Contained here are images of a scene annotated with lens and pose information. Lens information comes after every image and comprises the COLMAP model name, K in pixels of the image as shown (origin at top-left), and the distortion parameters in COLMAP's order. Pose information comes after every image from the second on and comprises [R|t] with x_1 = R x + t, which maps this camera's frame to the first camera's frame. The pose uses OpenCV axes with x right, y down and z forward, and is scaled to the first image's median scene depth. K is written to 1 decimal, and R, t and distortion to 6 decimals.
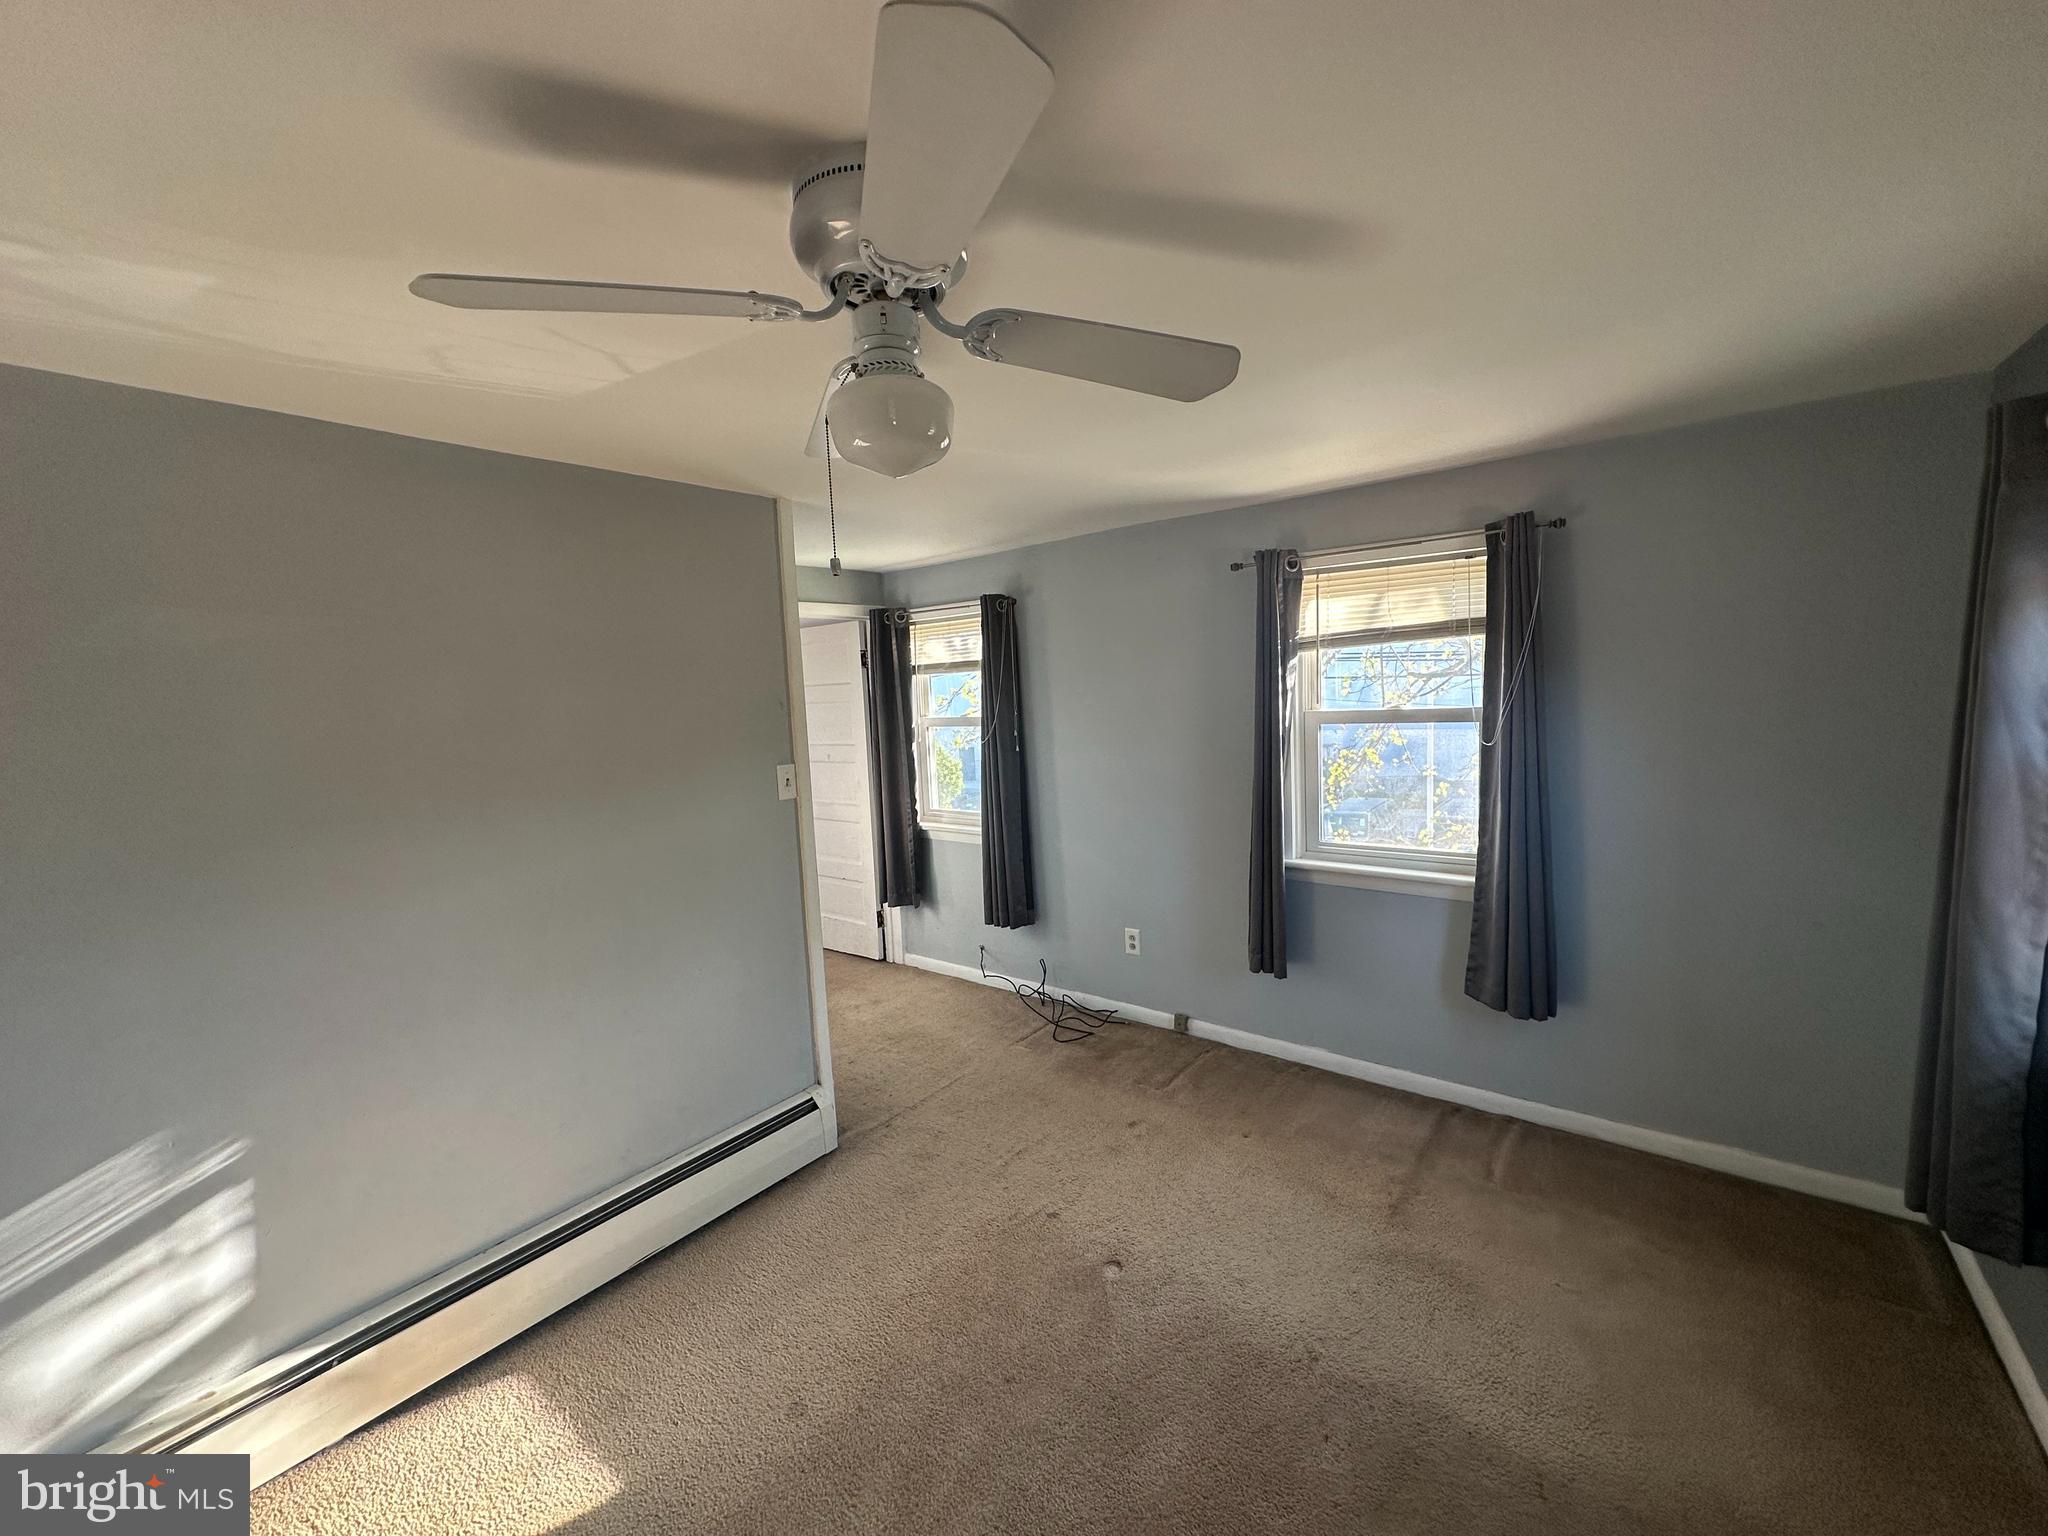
lens RADIAL K [[810.3, 0, 1025.9], [0, 810.3, 768.6], [0, 0, 1]] dist [-0.002757, 0.000366]
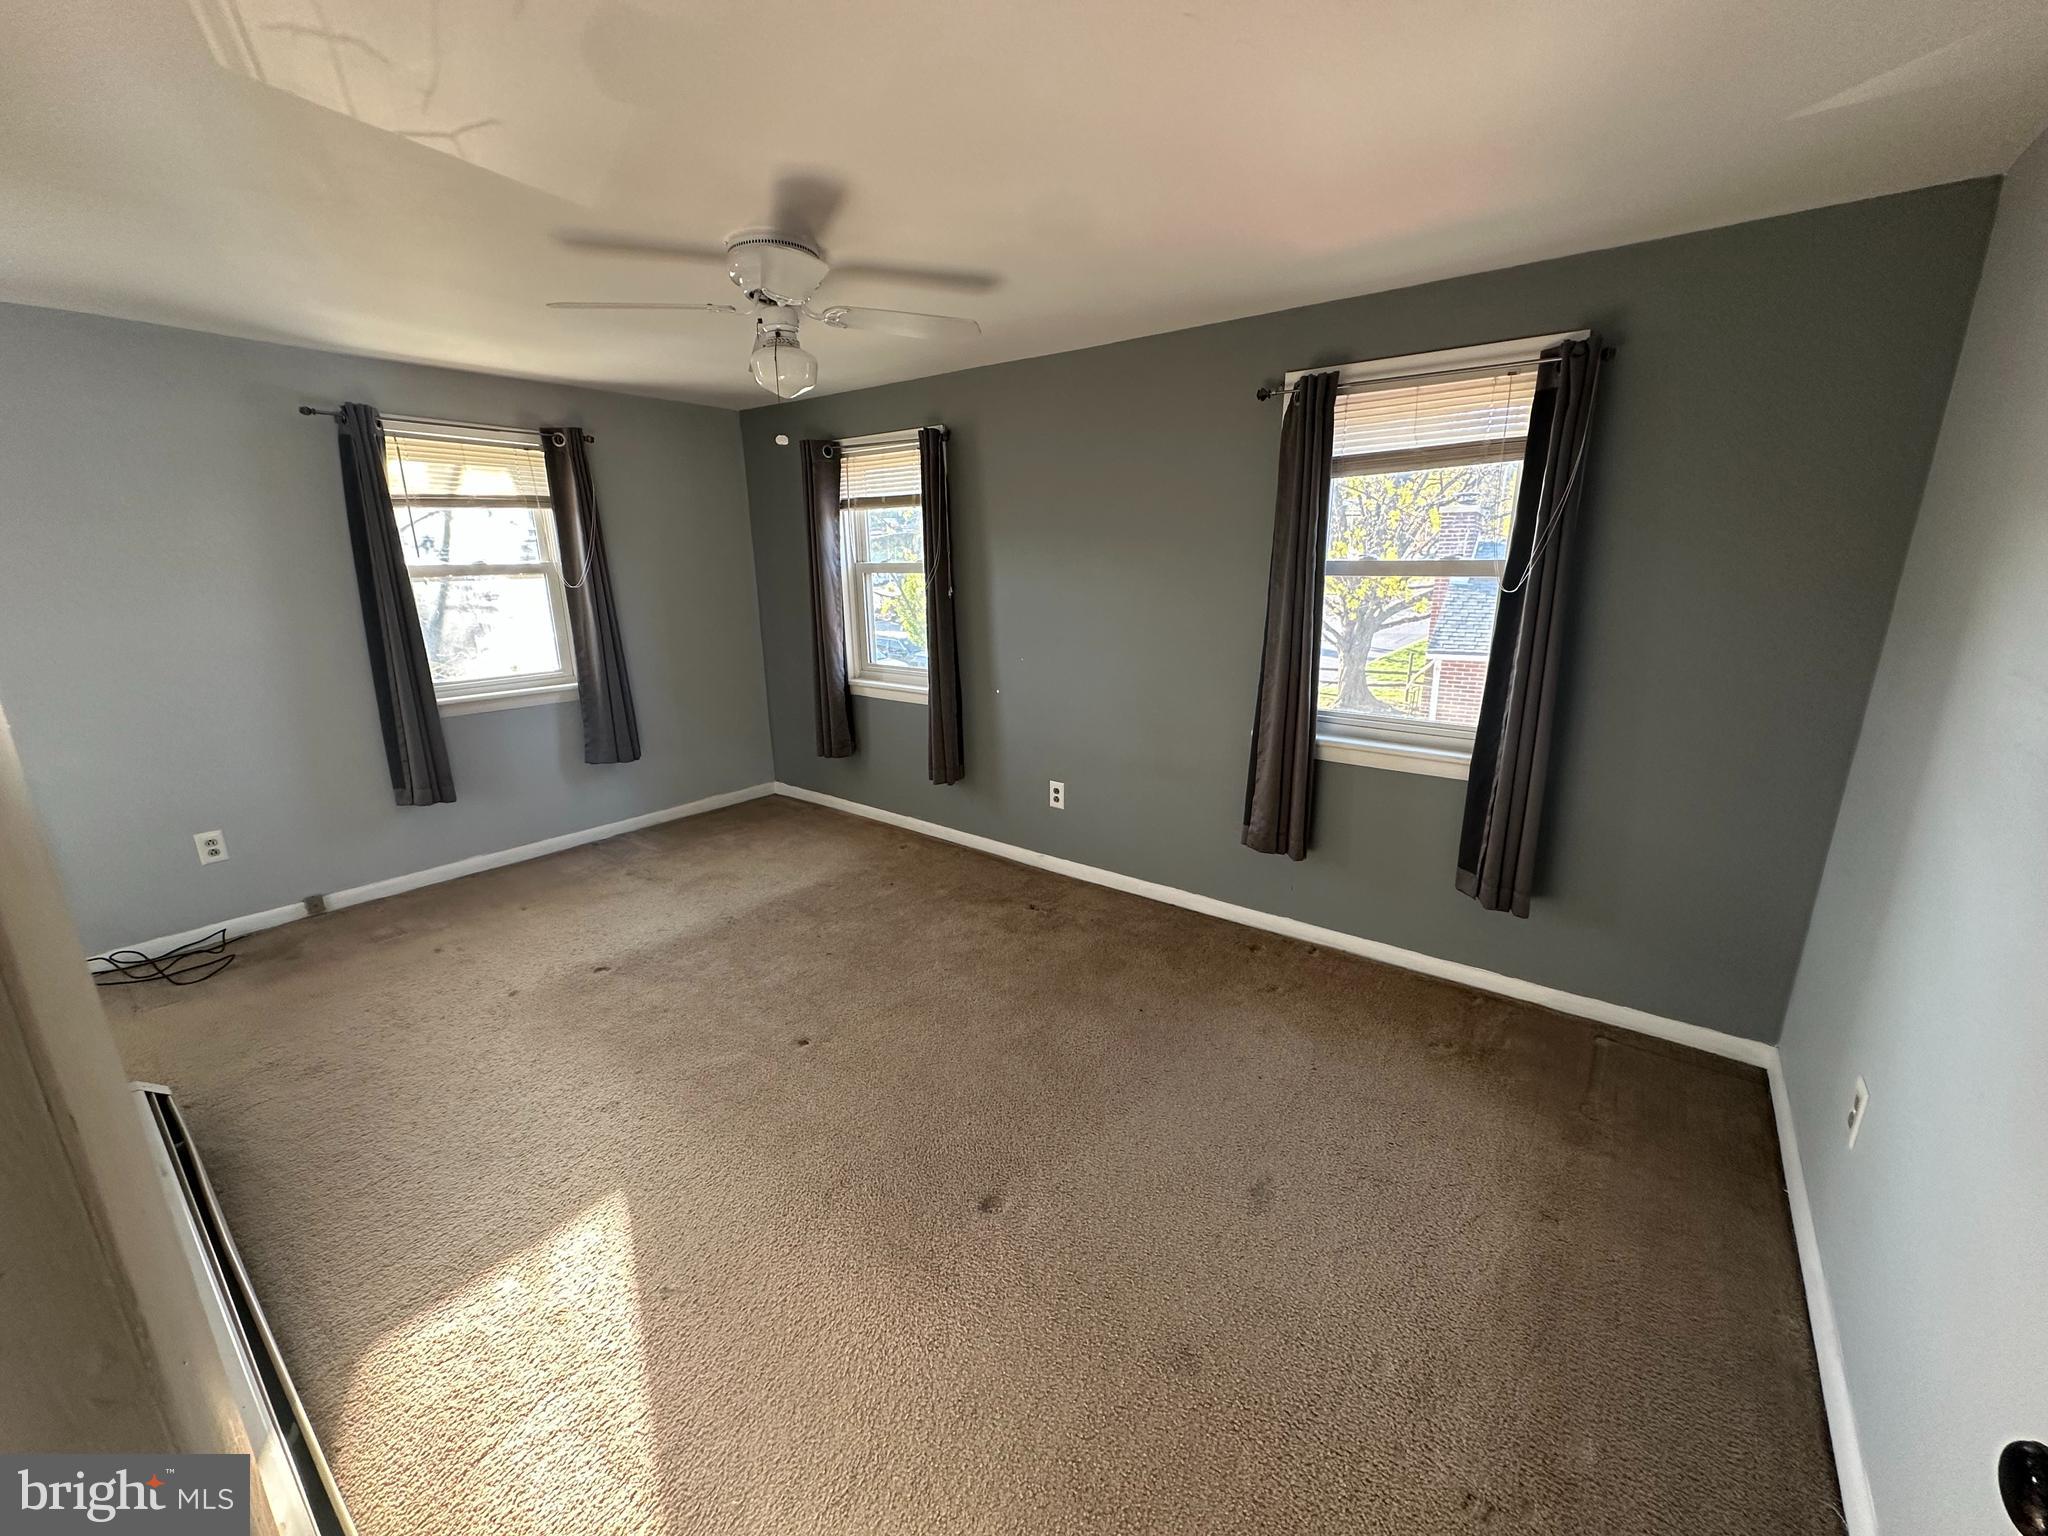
lens RADIAL K [[810.3, 0, 1028.5], [0, 810.3, 768.8], [0, 0, 1]] dist [-0.002757, 0.000366]
pose [[-0.008672, -0.215501, 0.976465, -0.909411], [0.107162, 0.970678, 0.215176, 0.060842], [-0.994204, 0.106506, 0.014676, 0.188857]]
